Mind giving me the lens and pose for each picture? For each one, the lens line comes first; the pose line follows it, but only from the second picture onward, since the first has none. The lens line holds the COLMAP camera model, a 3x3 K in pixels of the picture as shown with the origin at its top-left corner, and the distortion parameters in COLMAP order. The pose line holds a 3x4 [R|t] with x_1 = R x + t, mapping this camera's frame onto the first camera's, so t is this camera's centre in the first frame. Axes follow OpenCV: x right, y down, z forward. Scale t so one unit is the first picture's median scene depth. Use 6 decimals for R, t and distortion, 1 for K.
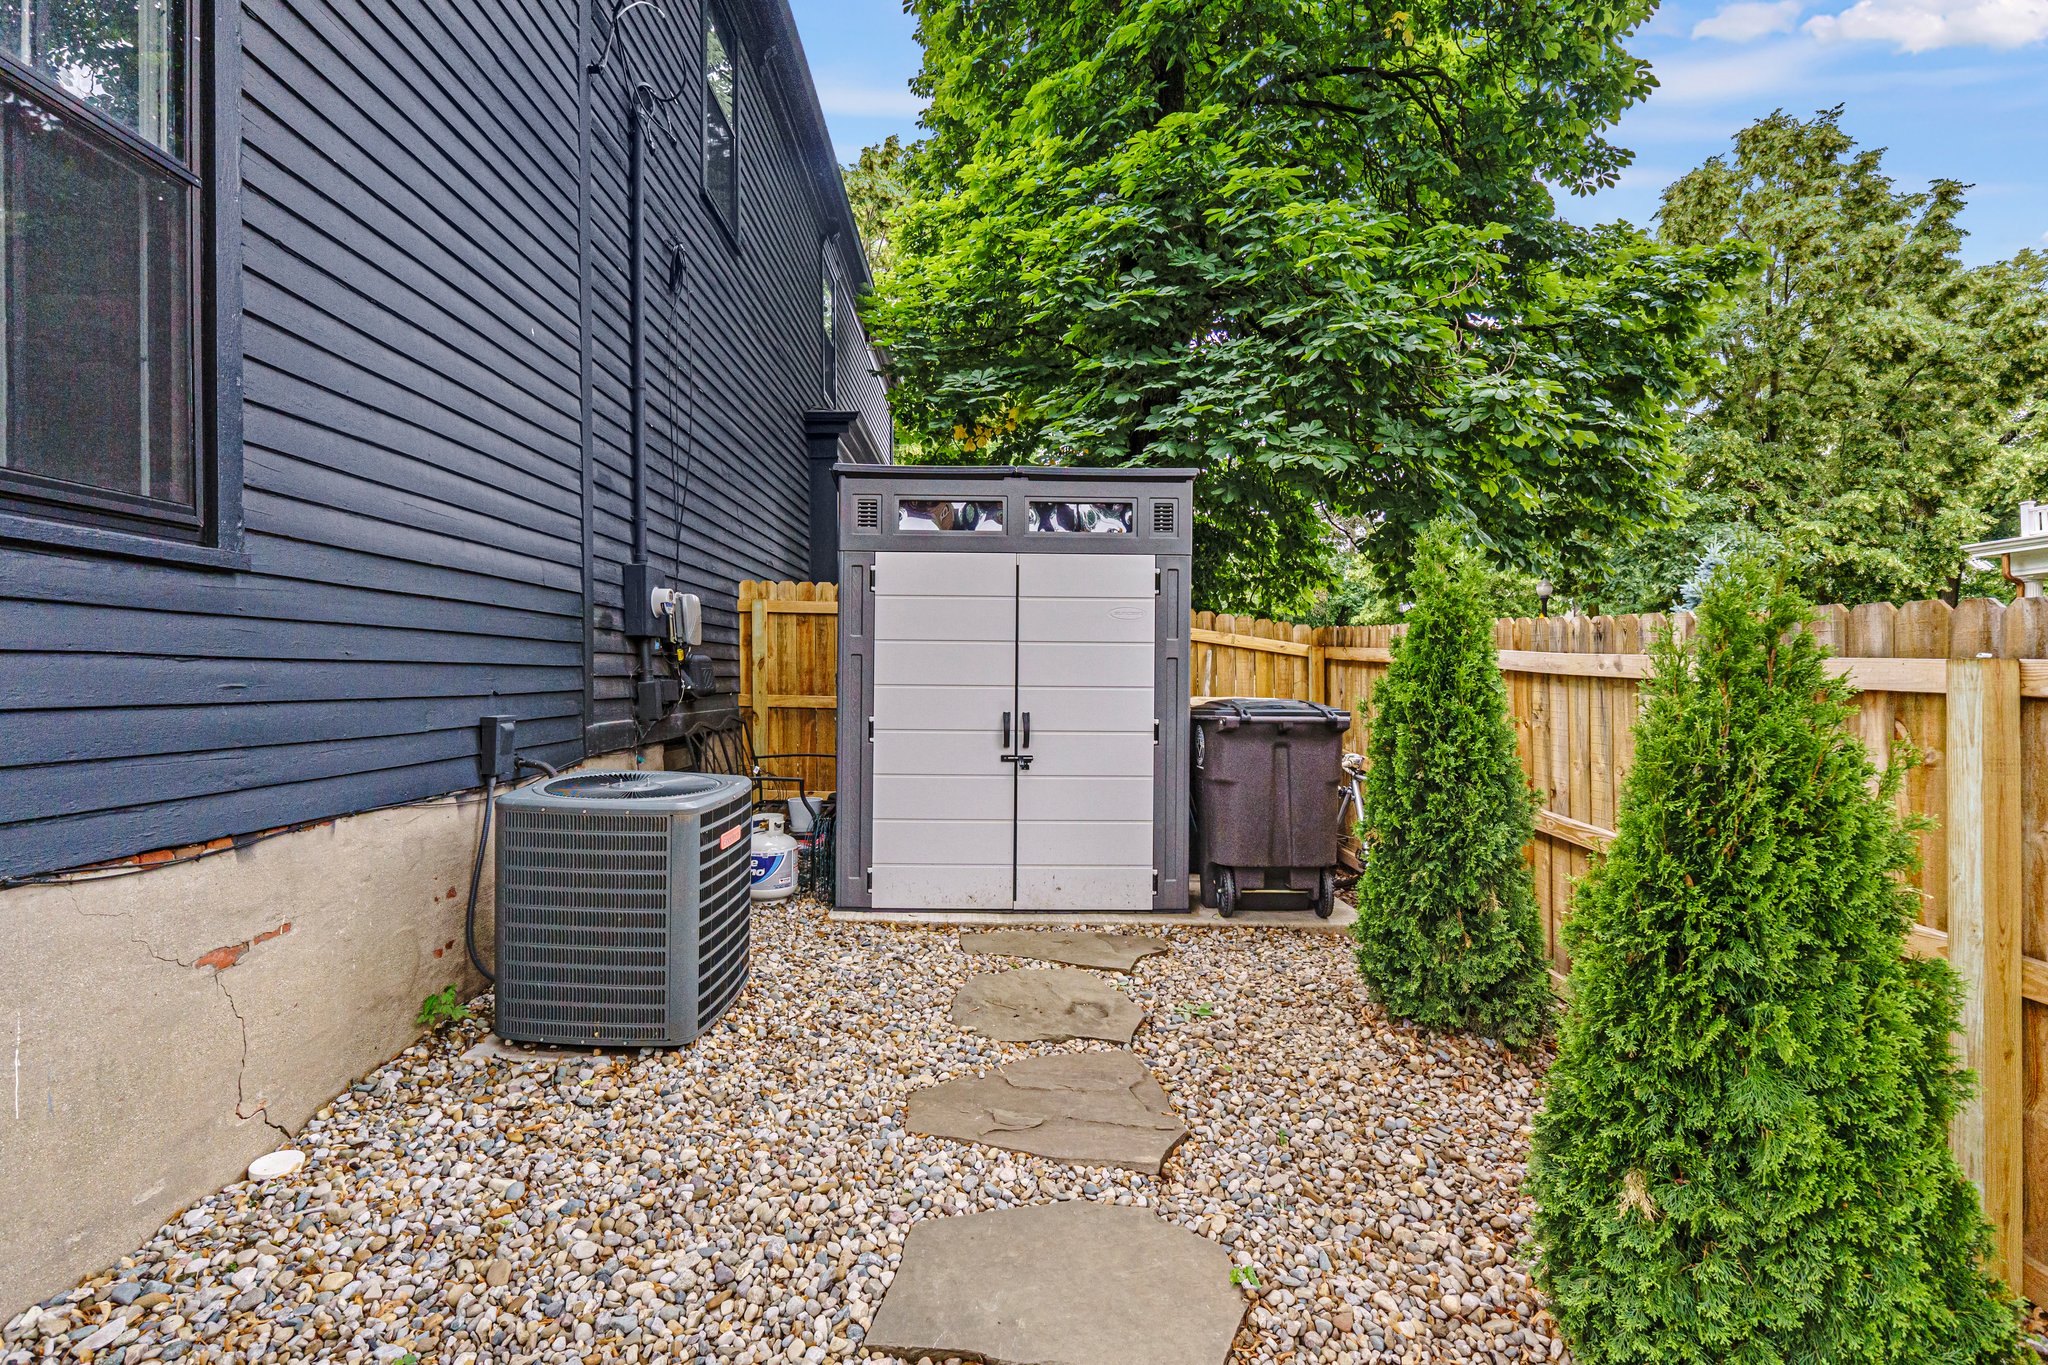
lens RADIAL K [[939.1, 0, 1010.9], [0, 939.1, 673.4], [0, 0, 1]] dist [-0.007553, 0.000036]
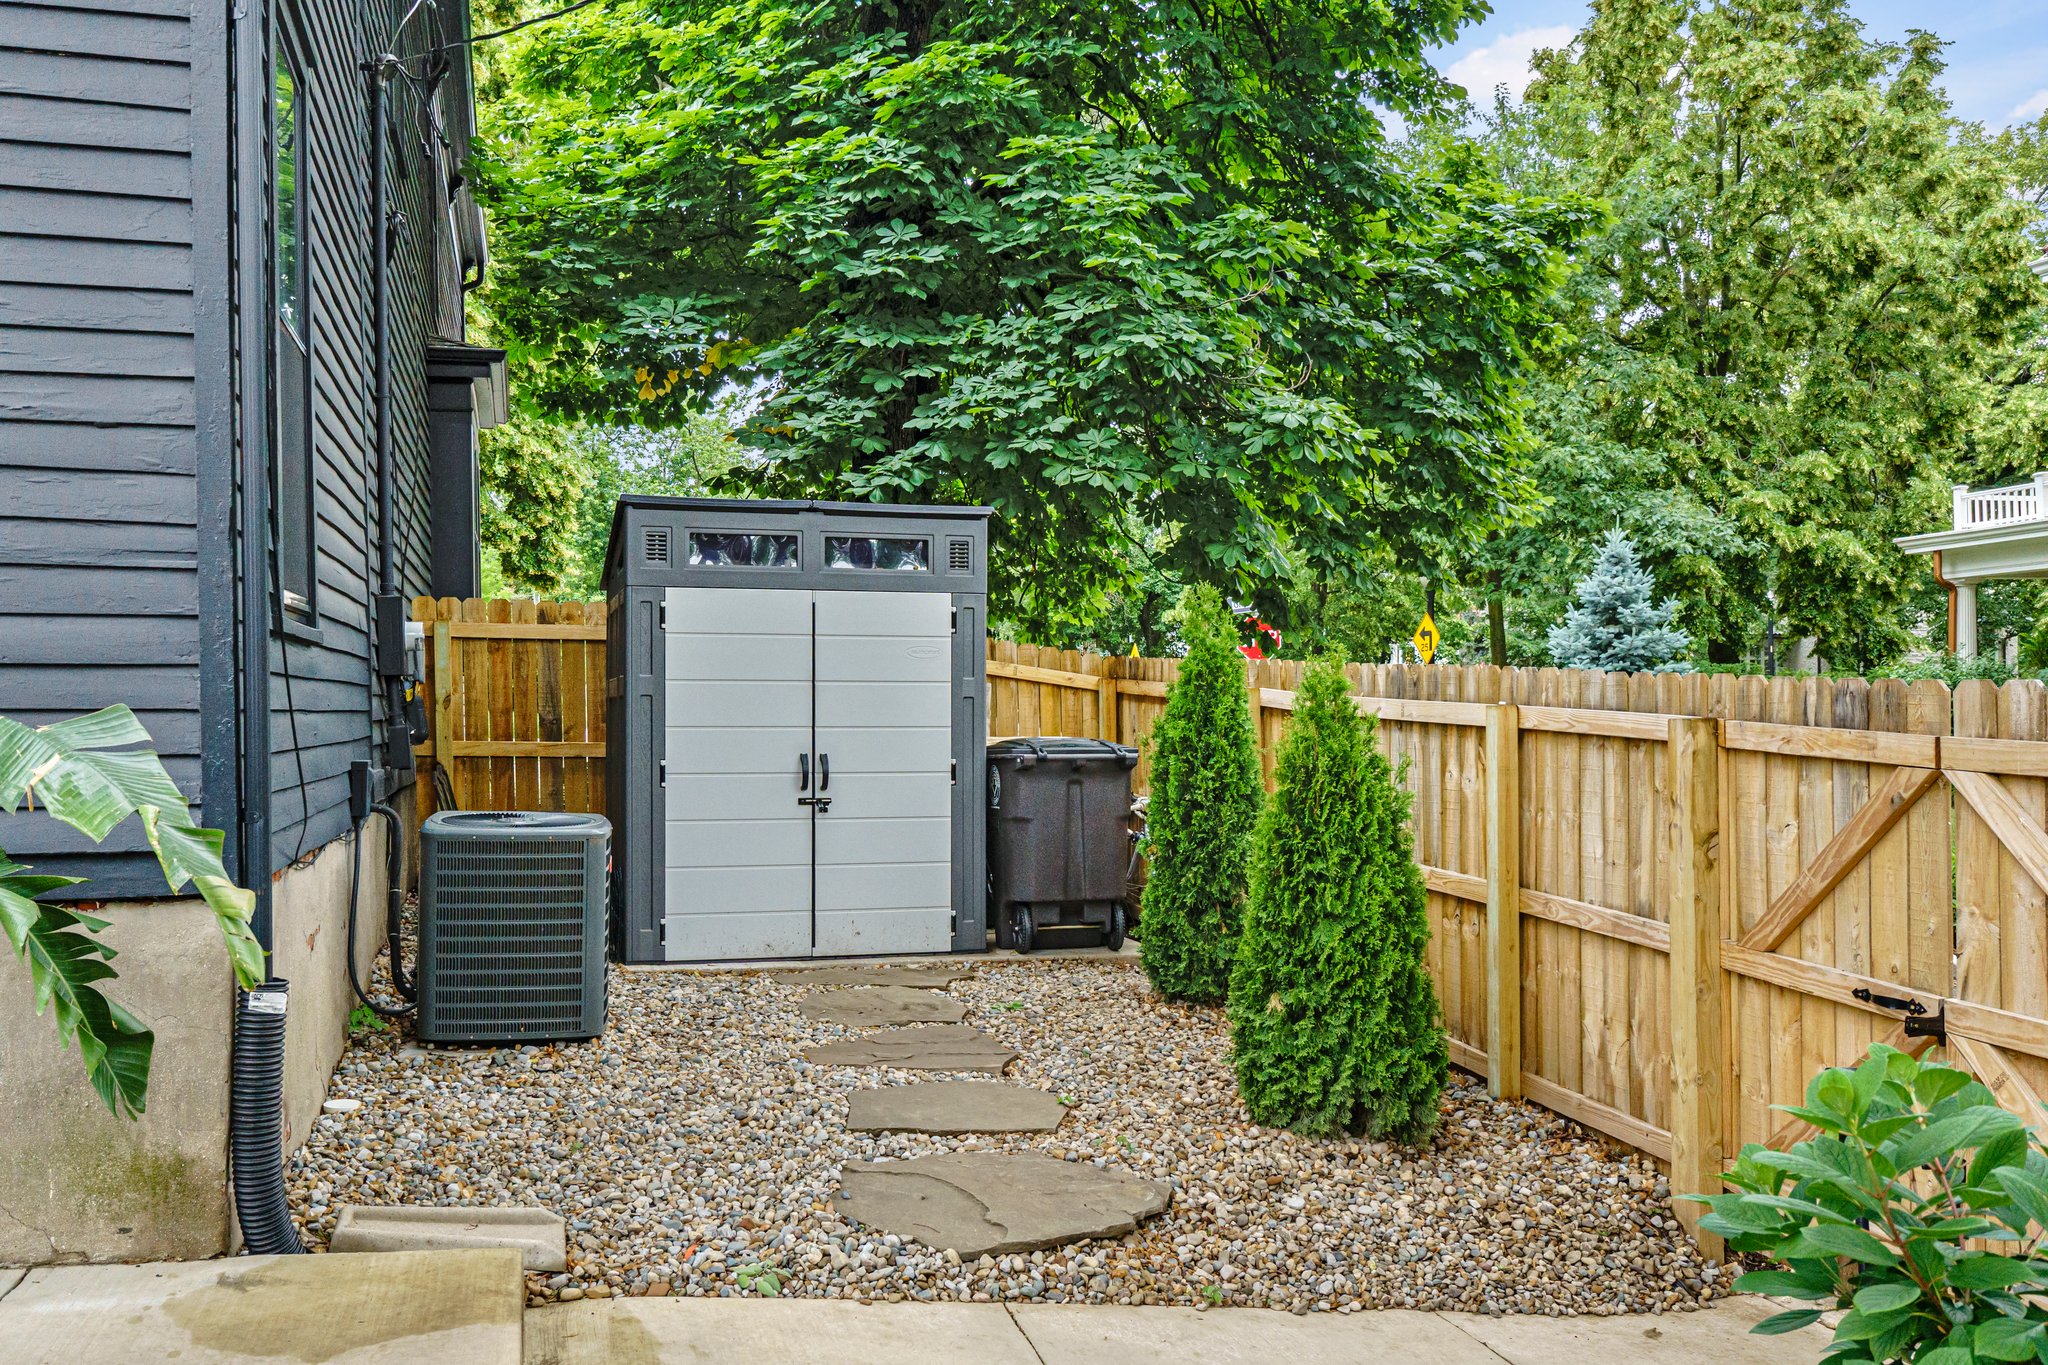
lens RADIAL K [[1762.5, 0, 1015.0], [0, 1762.5, 682.3], [0, 0, 1]] dist [0.048282, -0.013698]
pose [[0.966181, -0.001981, 0.257858, -0.191503], [0.004777, 0.999936, -0.010217, -0.009602], [-0.257822, 0.011103, 0.966129, -0.596335]]
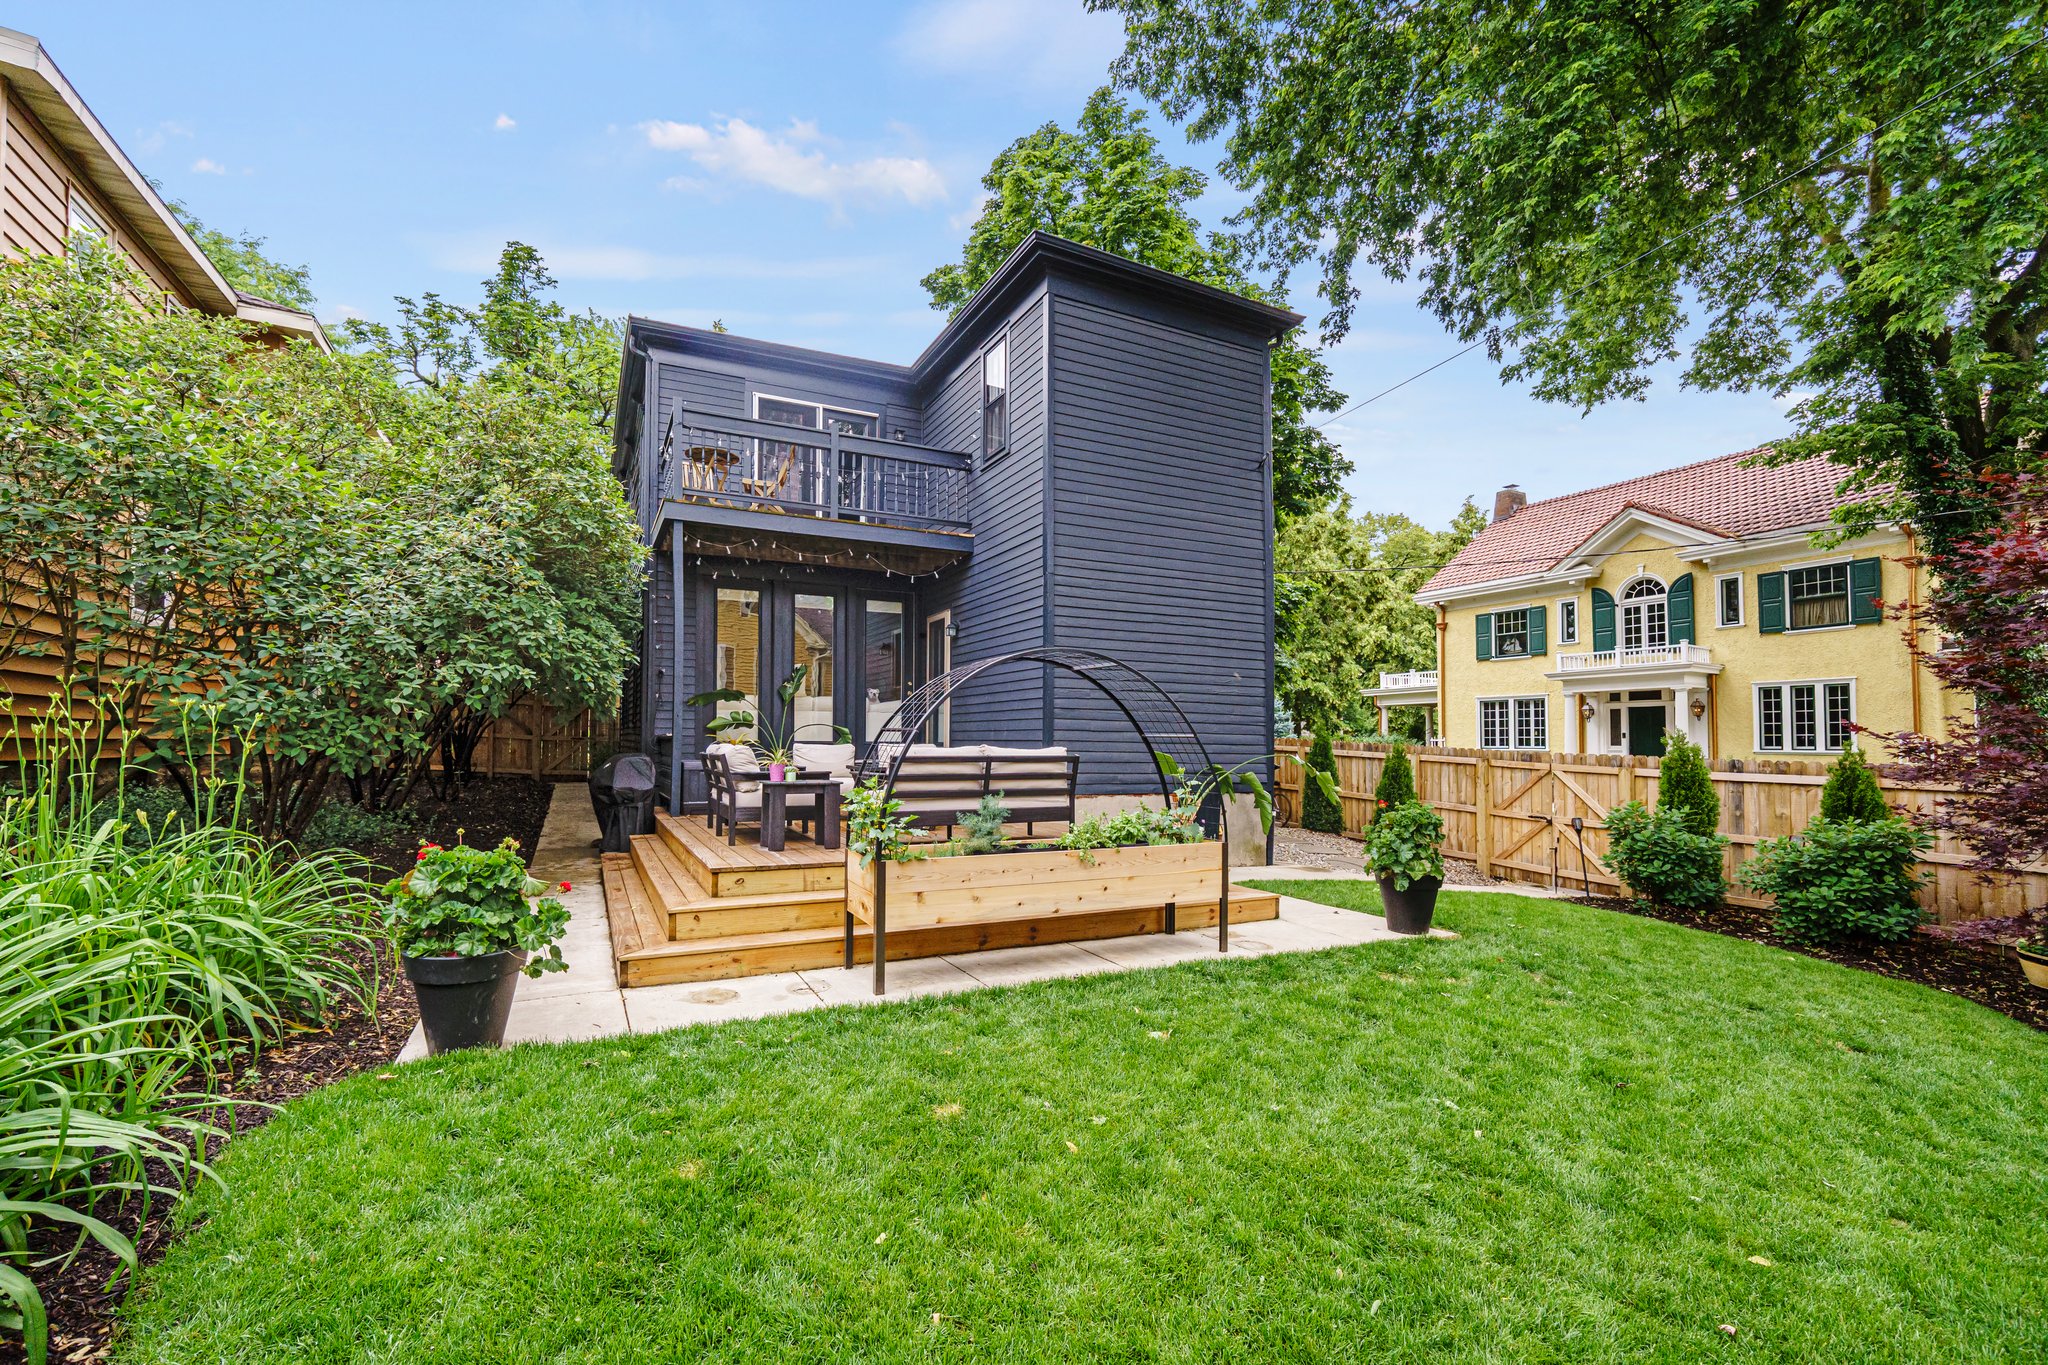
lens RADIAL K [[907.5, 0, 1020.8], [0, 907.5, 725.7], [0, 0, 1]] dist [-0.001786, 0.000942]
pose [[0.885661, 0.012355, 0.464169, -1.503966], [-0.004973, 0.999841, -0.017124, -0.033804], [-0.464307, 0.012858, 0.885581, -1.143580]]
